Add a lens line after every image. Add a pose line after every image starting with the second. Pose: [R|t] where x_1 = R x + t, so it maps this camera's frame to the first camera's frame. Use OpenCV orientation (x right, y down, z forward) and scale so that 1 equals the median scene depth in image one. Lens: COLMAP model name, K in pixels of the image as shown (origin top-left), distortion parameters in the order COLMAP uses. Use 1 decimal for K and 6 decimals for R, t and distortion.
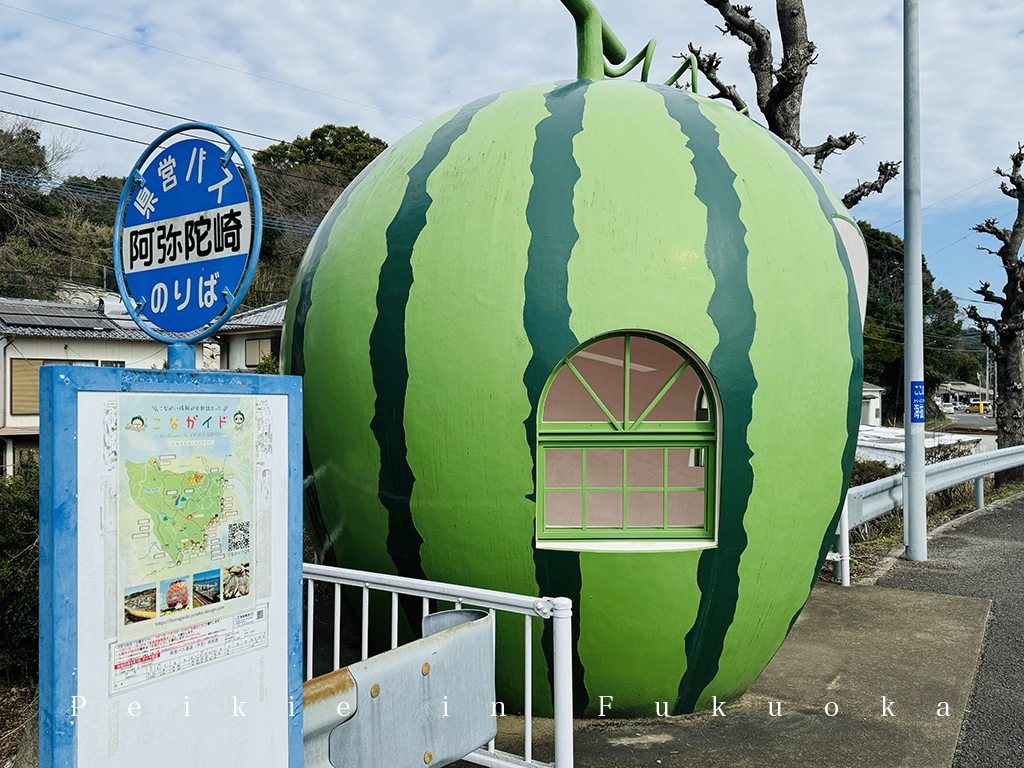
lens RADIAL K [[828.9, 0, 512.0], [0, 828.9, 384.0], [0, 0, 1]] dist [0.094624, -0.146708]
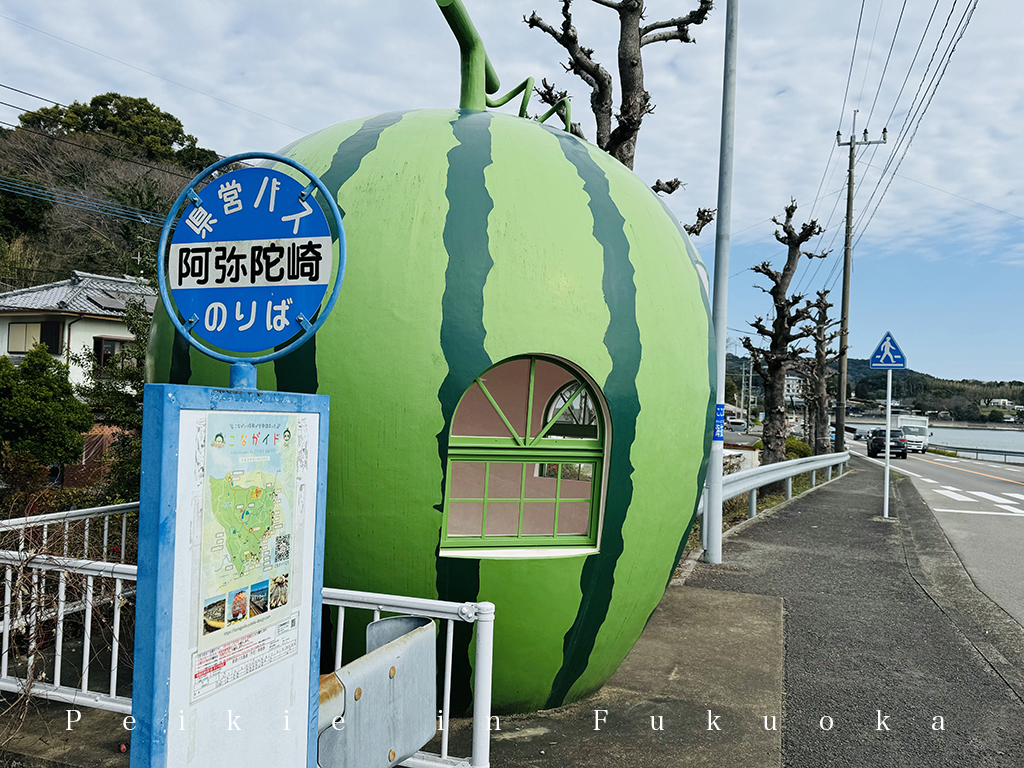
lens RADIAL K [[833.8, 0, 512.0], [0, 833.8, 384.0], [0, 0, 1]] dist [0.131331, -0.254037]
pose [[0.965557, 0.046054, 0.256083, -0.161416], [-0.044868, 0.998938, -0.010476, -0.012454], [-0.256293, -0.001374, 0.966598, -0.045977]]
